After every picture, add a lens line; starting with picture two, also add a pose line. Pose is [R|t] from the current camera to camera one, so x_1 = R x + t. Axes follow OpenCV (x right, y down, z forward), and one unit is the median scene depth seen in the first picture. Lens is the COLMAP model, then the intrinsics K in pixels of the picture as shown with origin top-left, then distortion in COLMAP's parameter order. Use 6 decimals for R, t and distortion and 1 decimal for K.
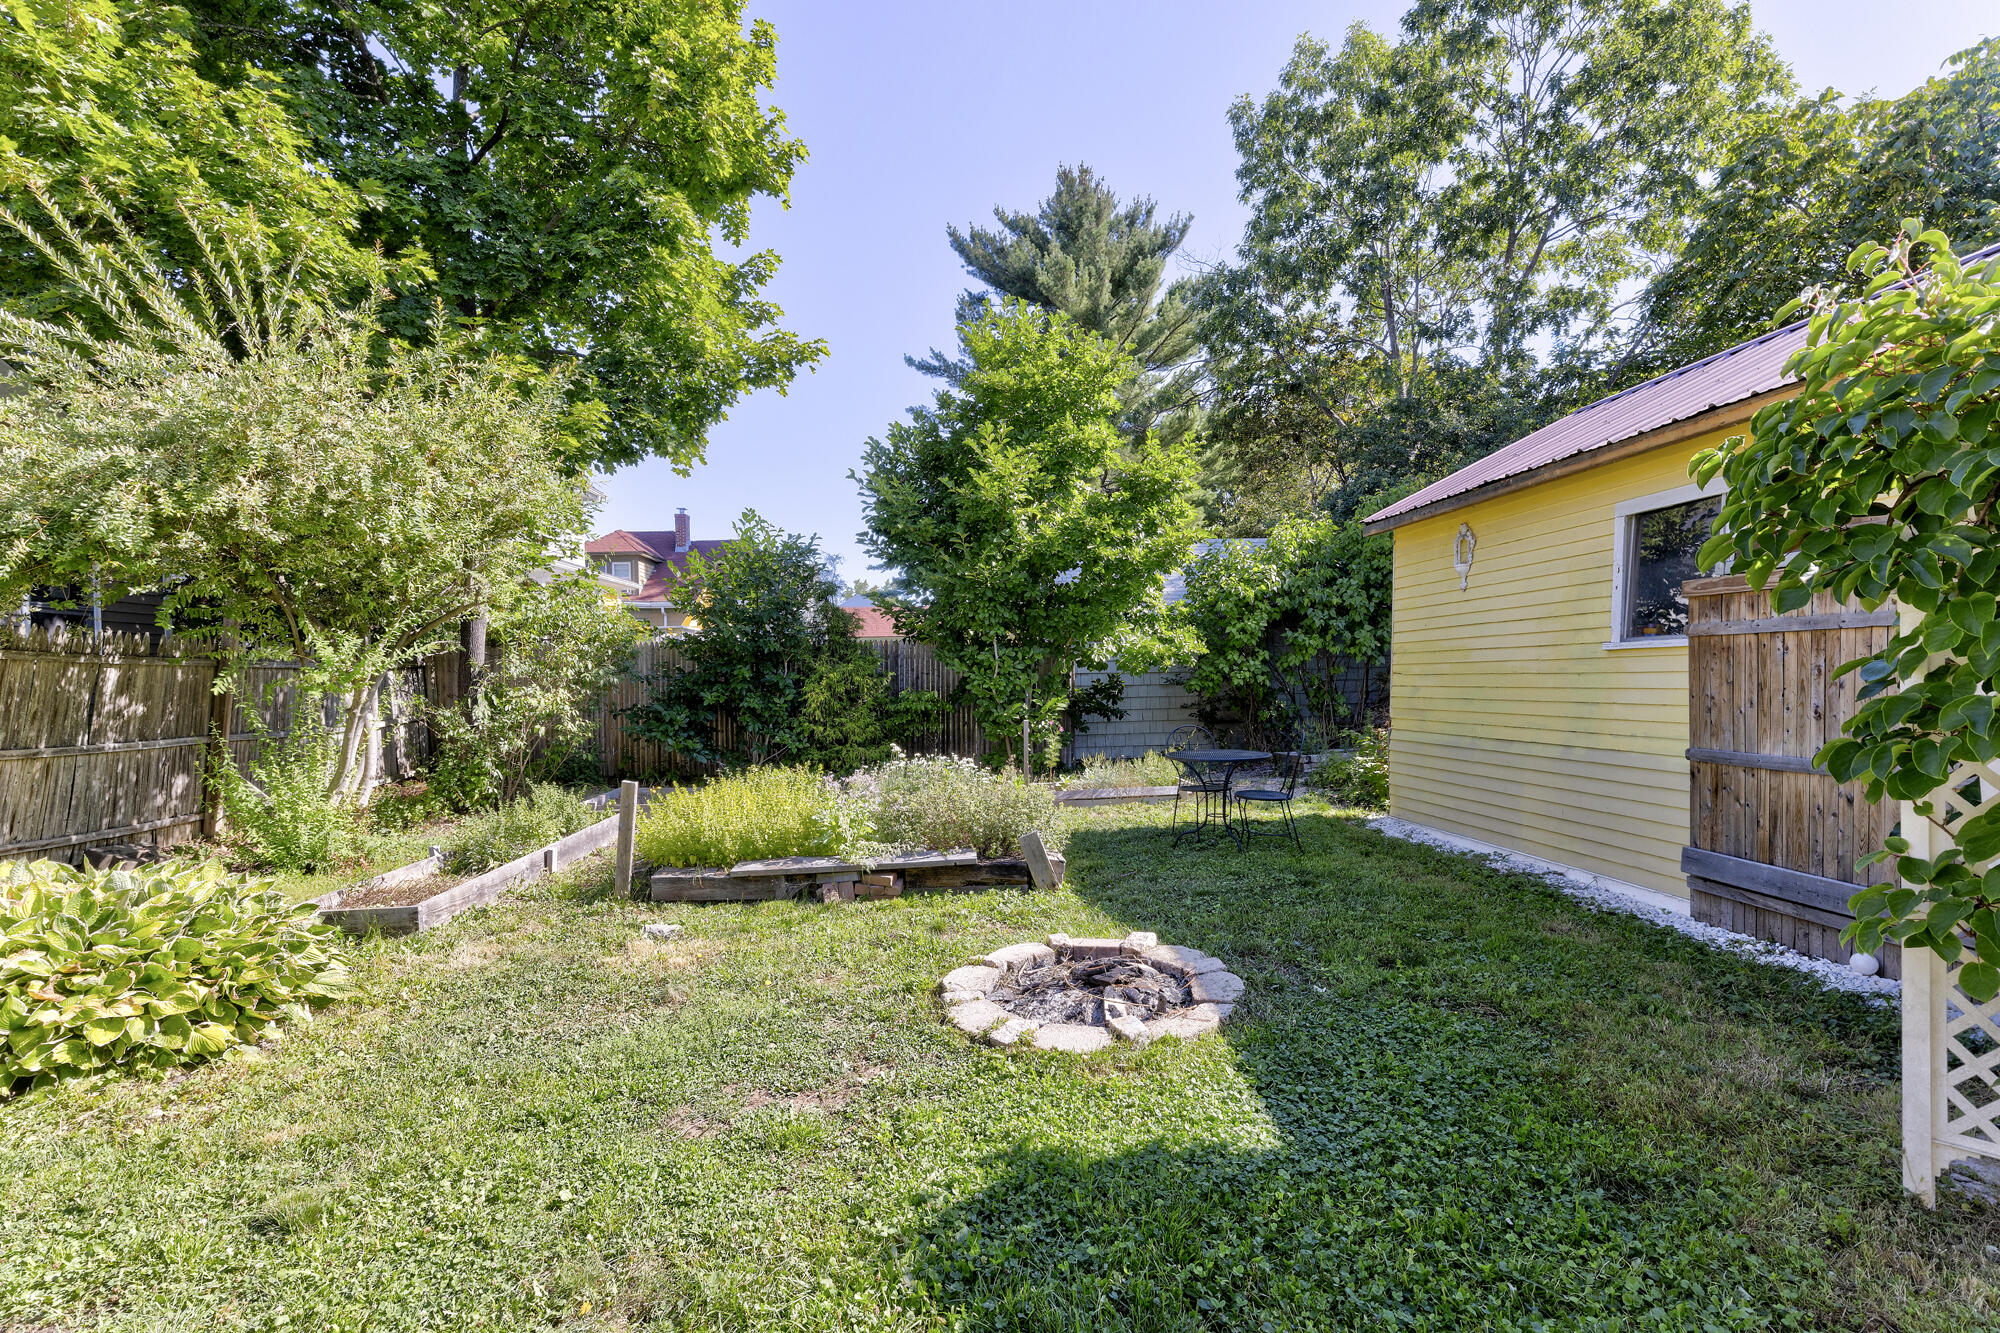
lens RADIAL K [[941.4, 0, 1000.2], [0, 941.4, 690.2], [0, 0, 1]] dist [-0.002895, -0.000083]
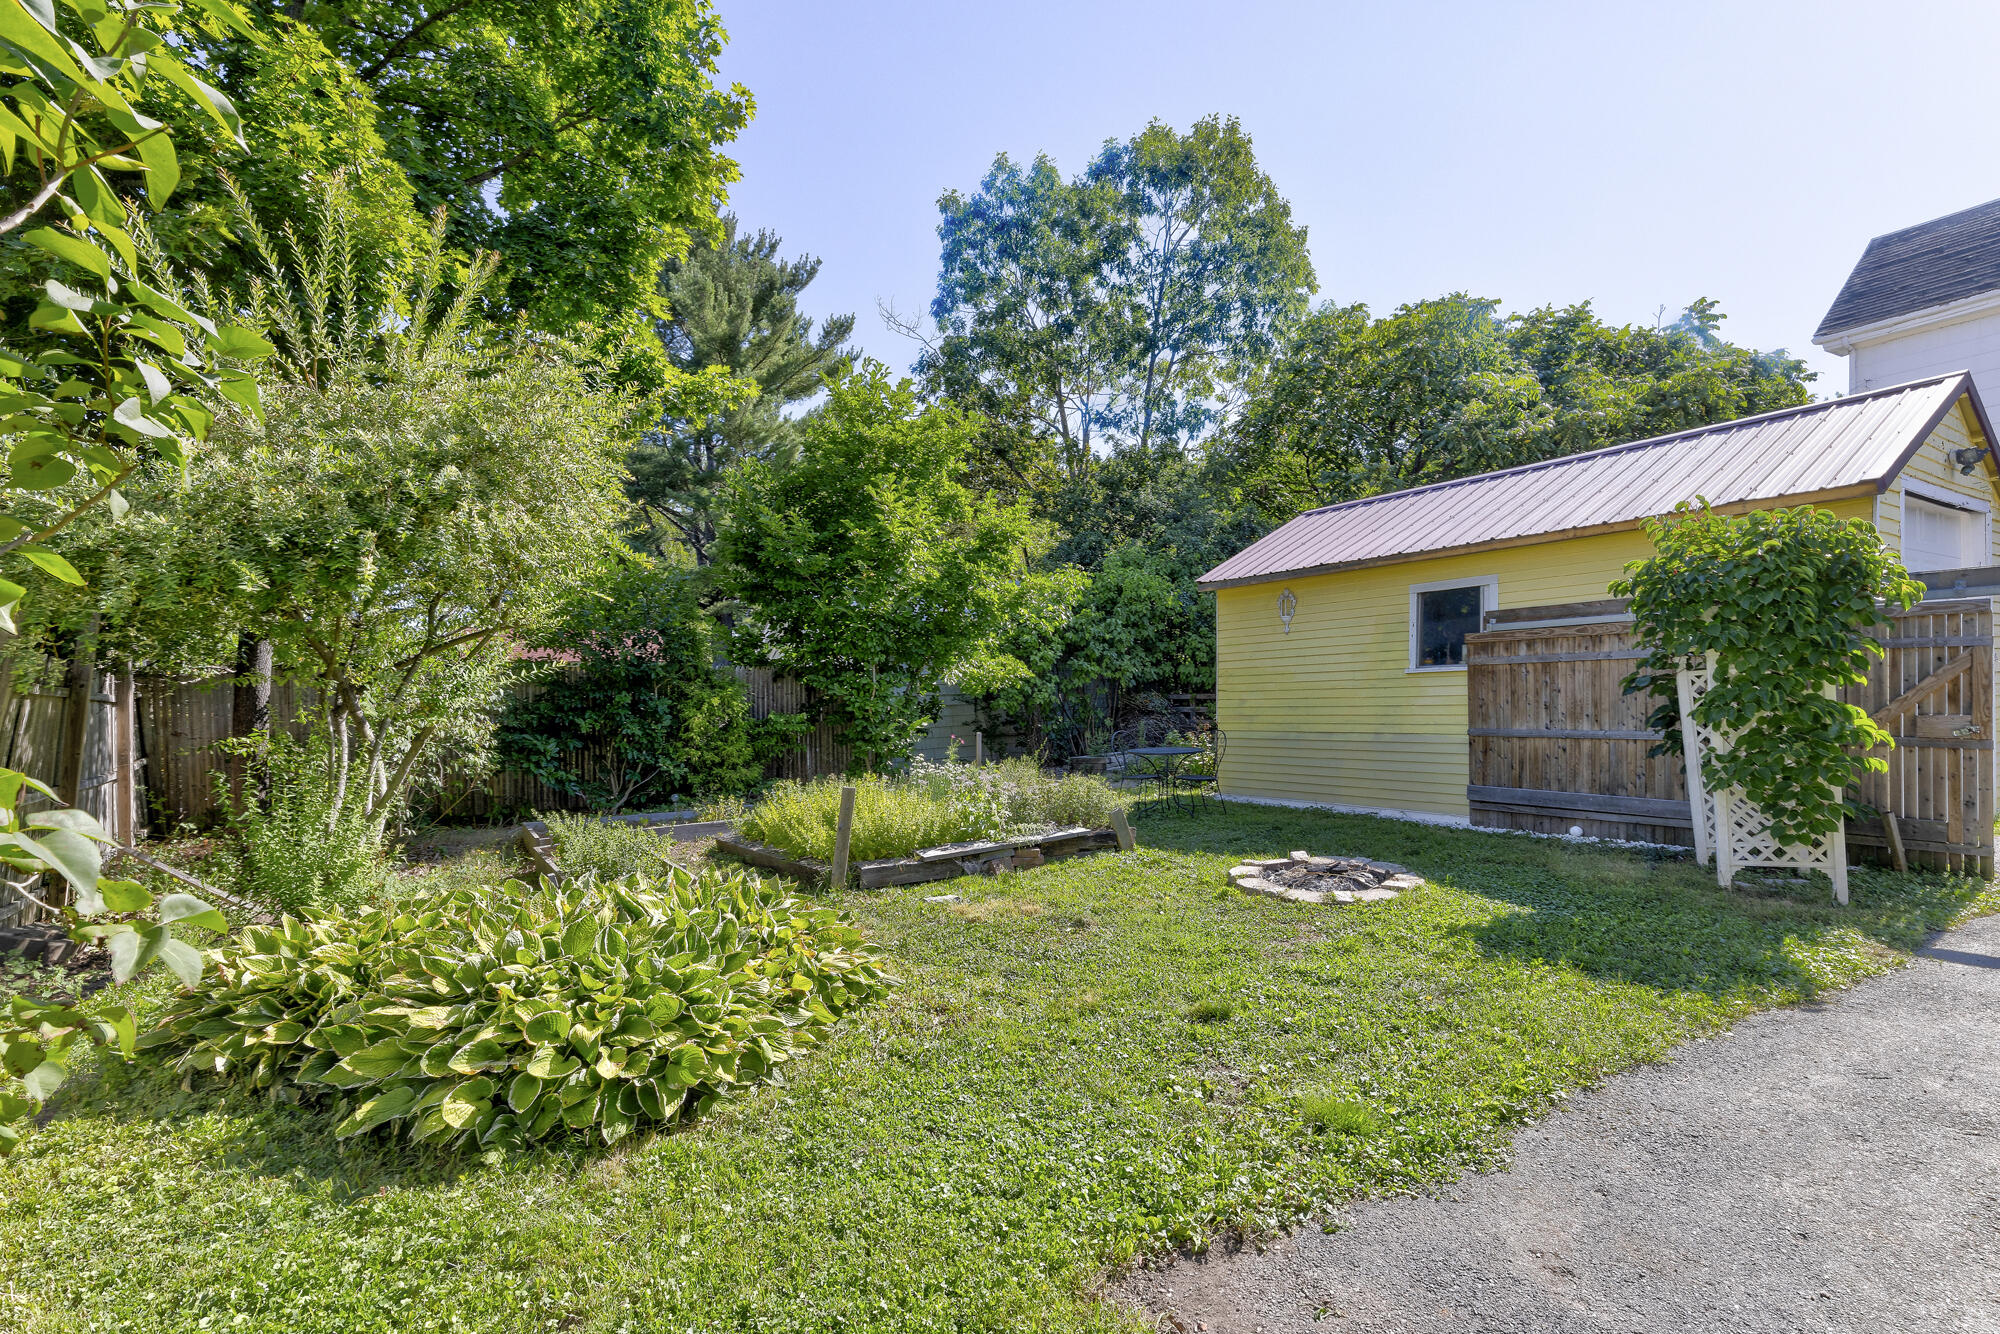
lens RADIAL K [[954.6, 0, 1002.2], [0, 954.6, 724.7], [0, 0, 1]] dist [-0.013637, -0.000060]
pose [[0.871296, -0.025144, 0.490113, -0.621619], [0.021718, 0.999684, 0.012678, 0.008341], [-0.490277, -0.000402, 0.871567, -0.084415]]
